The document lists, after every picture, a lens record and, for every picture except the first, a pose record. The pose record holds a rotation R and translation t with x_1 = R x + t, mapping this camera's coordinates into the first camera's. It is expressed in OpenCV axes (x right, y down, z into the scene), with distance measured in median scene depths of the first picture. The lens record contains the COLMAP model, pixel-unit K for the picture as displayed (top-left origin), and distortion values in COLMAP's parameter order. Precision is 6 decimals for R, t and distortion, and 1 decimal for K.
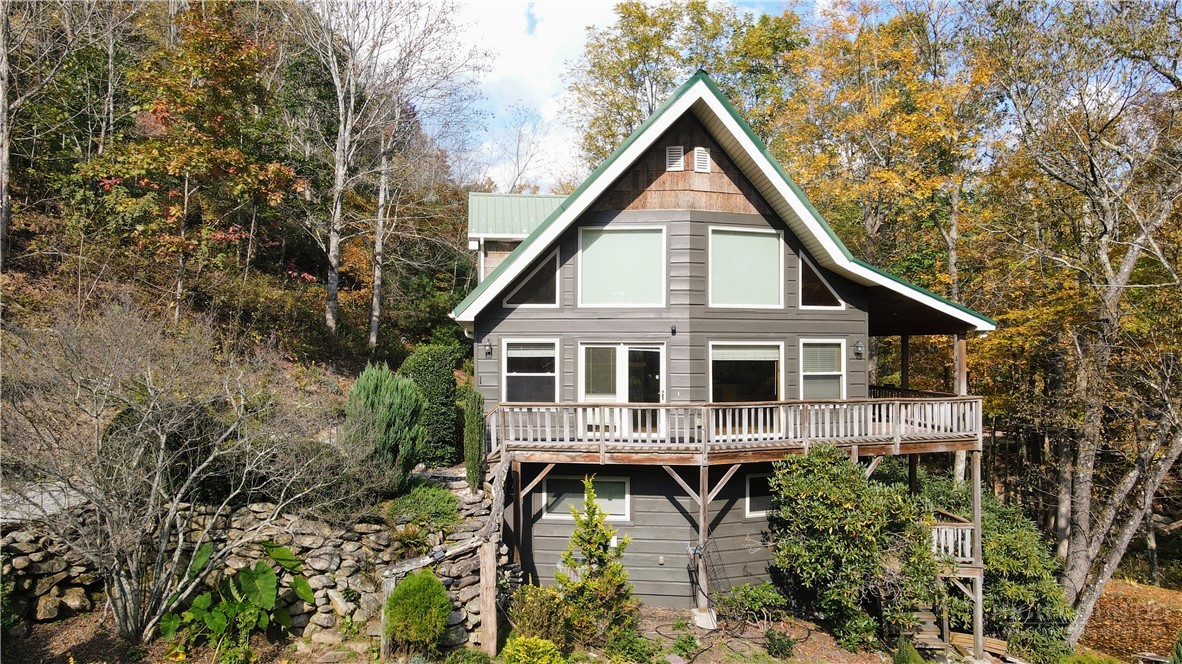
lens RADIAL K [[880.4, 0, 598.6], [0, 880.4, 340.8], [0, 0, 1]] dist [-0.011961, 0.065929]
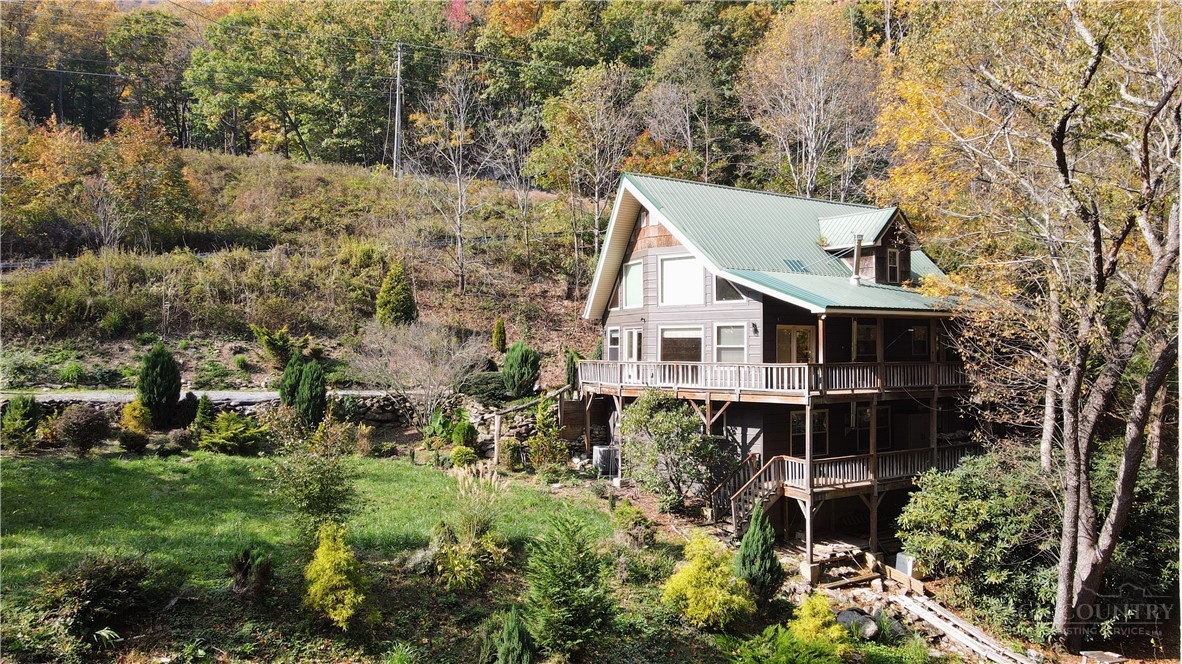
lens RADIAL K [[880.4, 0, 598.6], [0, 880.4, 340.8], [0, 0, 1]] dist [-0.011961, 0.065929]
pose [[0.458891, -0.009202, -0.888445, 1.541948], [0.006746, 0.999954, -0.006872, 0.038668], [0.888467, -0.002840, 0.458931, 0.133507]]
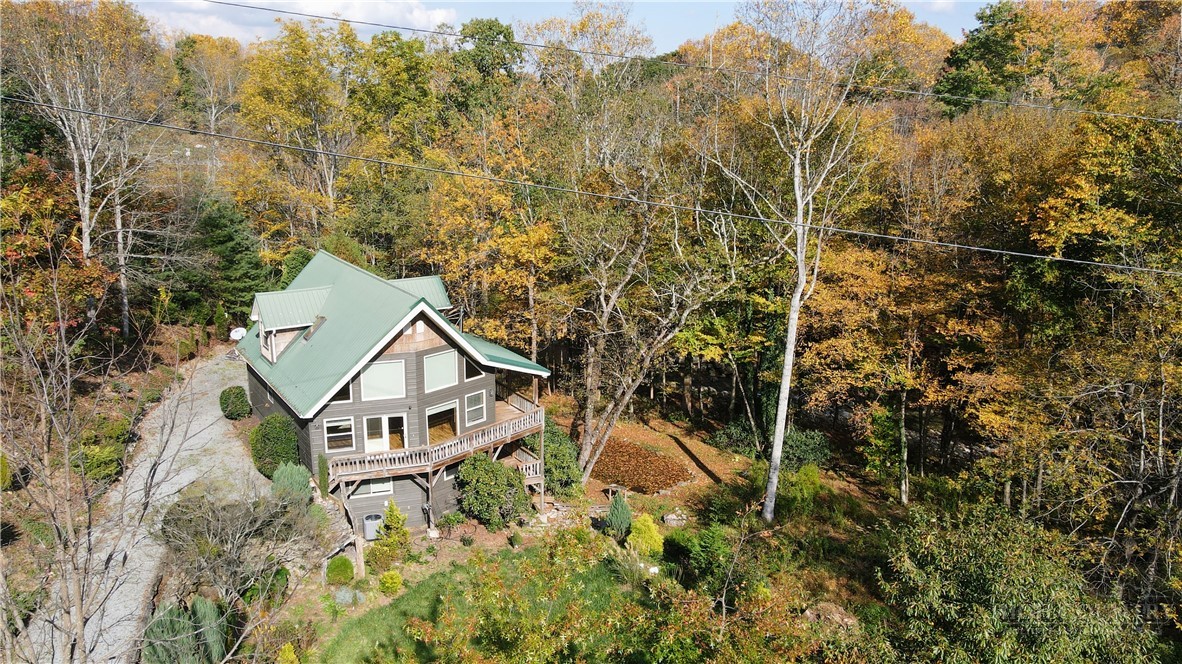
lens RADIAL K [[880.4, 0, 598.6], [0, 880.4, 340.8], [0, 0, 1]] dist [-0.011961, 0.065929]
pose [[0.894626, -0.104881, 0.434333, -0.405518], [-0.016864, 0.963442, 0.267385, -0.729095], [-0.446498, -0.246535, 0.860151, -0.971417]]
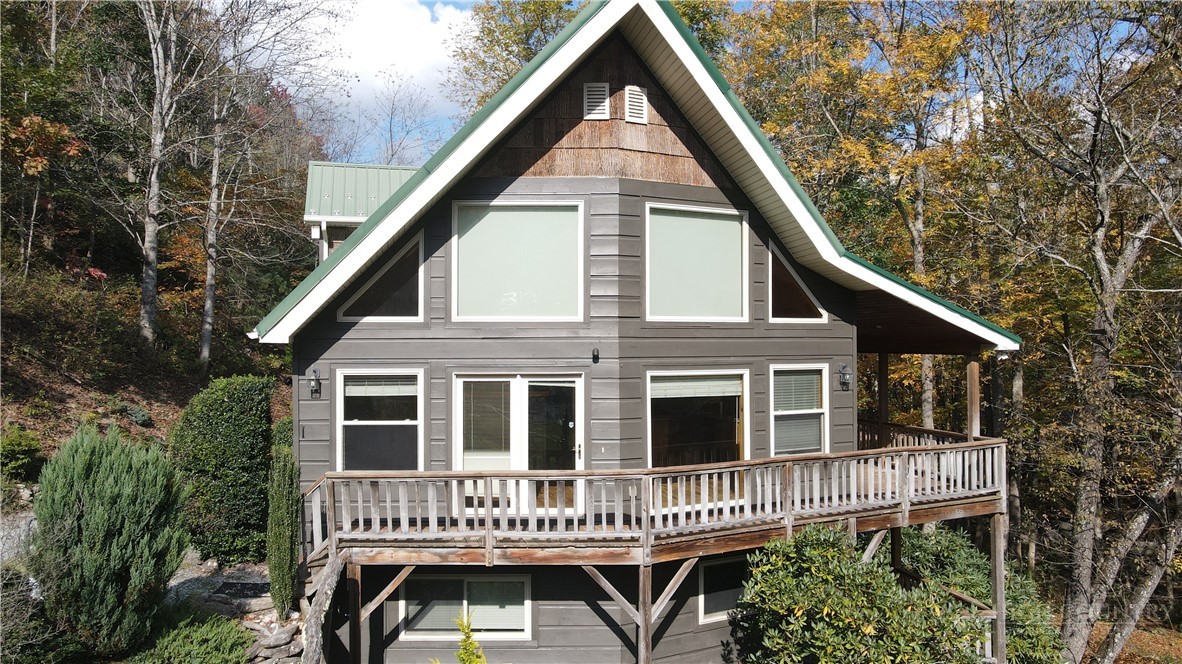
lens RADIAL K [[880.4, 0, 598.6], [0, 880.4, 340.8], [0, 0, 1]] dist [-0.011961, 0.065929]
pose [[0.992710, -0.004339, 0.120448, 0.006347], [0.004208, 0.999990, 0.001341, -0.023833], [-0.120453, -0.000825, 0.992719, 0.324143]]
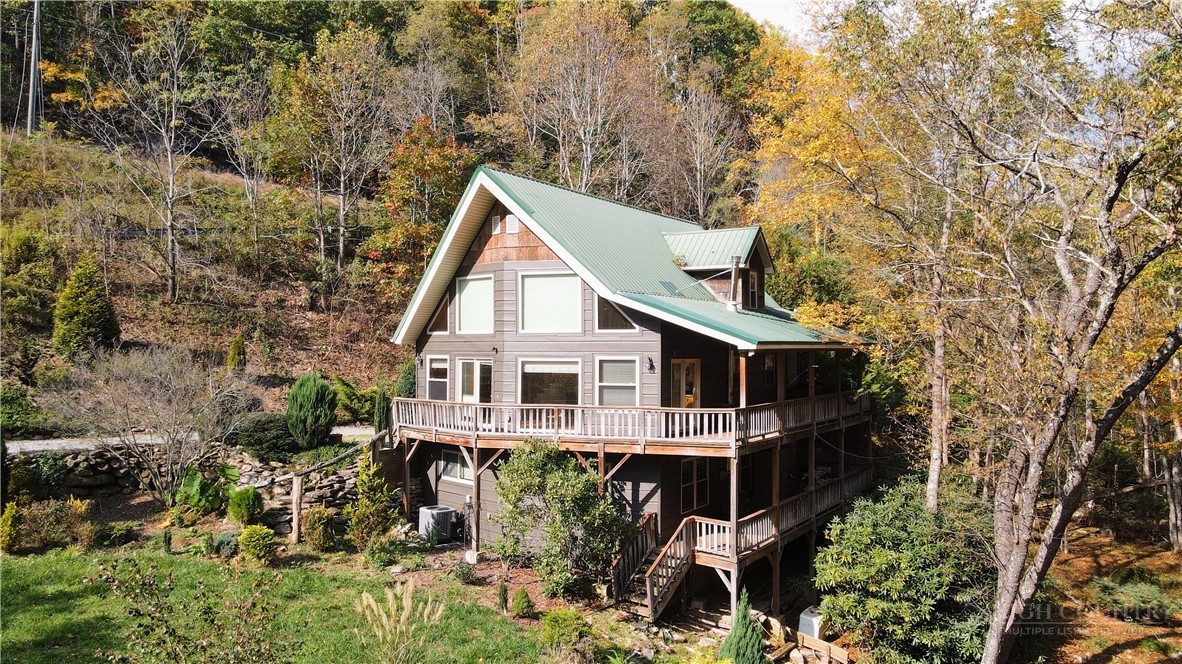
lens RADIAL K [[880.4, 0, 598.6], [0, 880.4, 340.8], [0, 0, 1]] dist [-0.011961, 0.065929]
pose [[0.772066, -0.005252, -0.635521, 1.068871], [0.003680, 0.999986, -0.003792, -0.020465], [0.635532, 0.000589, 0.772074, 0.037380]]
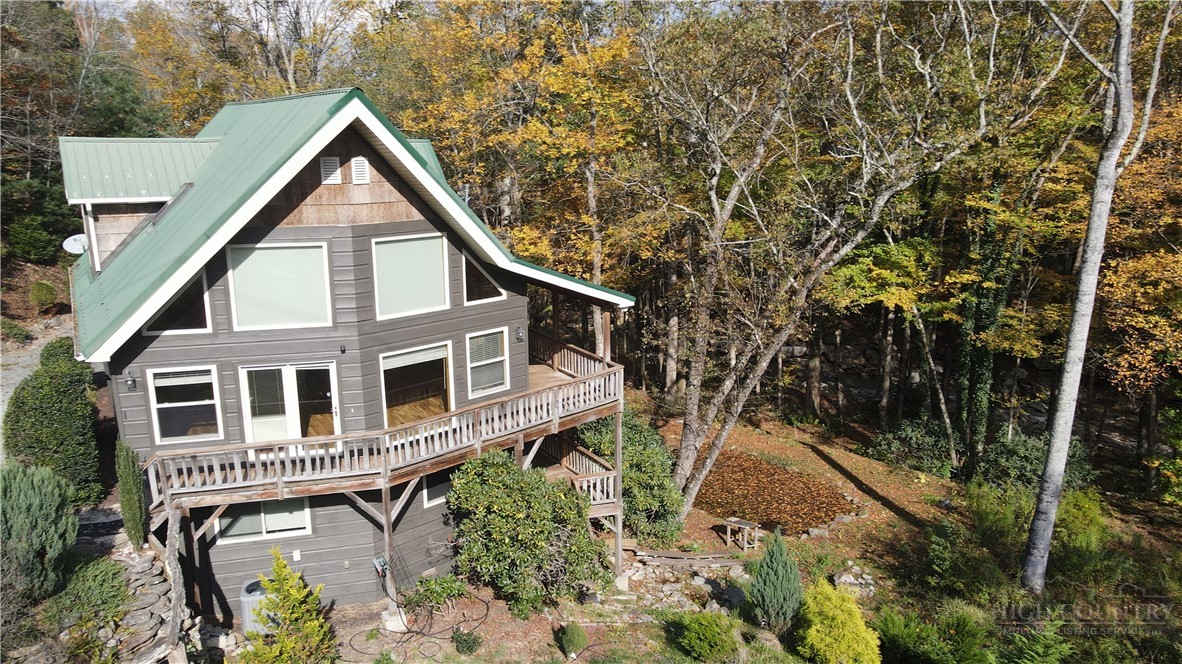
lens RADIAL K [[868.9, 0, 587.7], [0, 868.9, 365.4], [0, 0, 1]] dist [0.007128, 0.036601]
pose [[0.920543, -0.101172, 0.377314, -0.030171], [-0.001225, 0.965128, 0.261774, -0.243931], [-0.390640, -0.241436, 0.888318, 0.028328]]
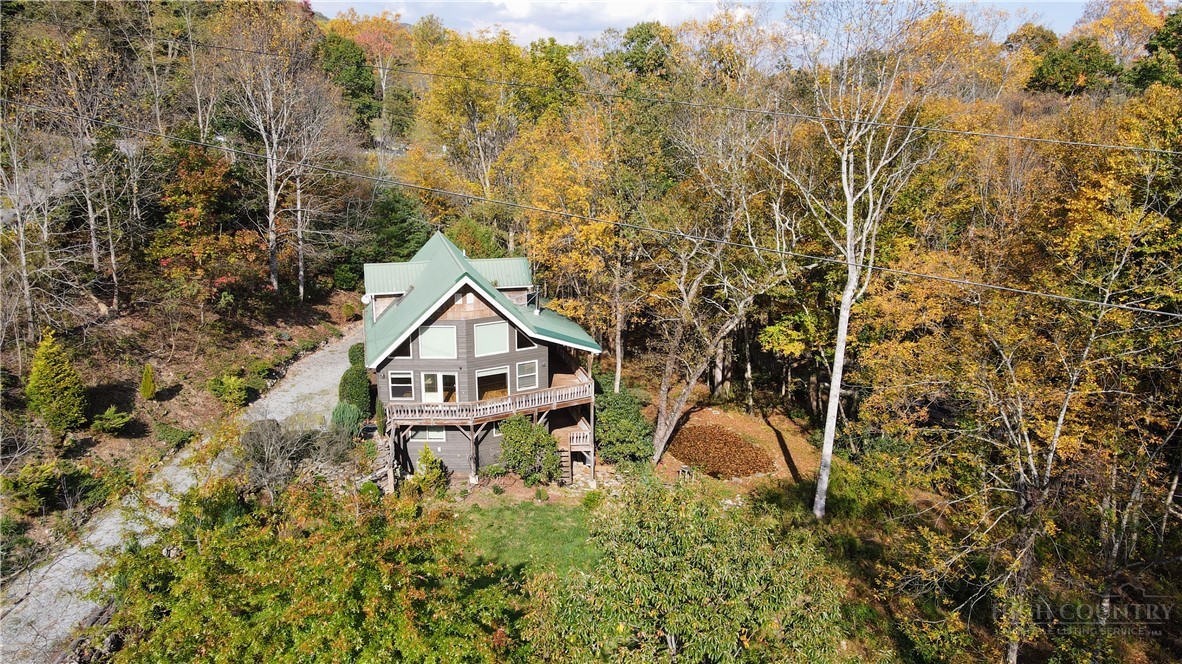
lens RADIAL K [[880.4, 0, 598.6], [0, 880.4, 340.8], [0, 0, 1]] dist [-0.011961, 0.065929]
pose [[0.990670, -0.033142, 0.132189, 0.142413], [-0.004204, 0.962086, 0.272715, -0.738545], [-0.136215, -0.270727, 0.952970, -1.333170]]
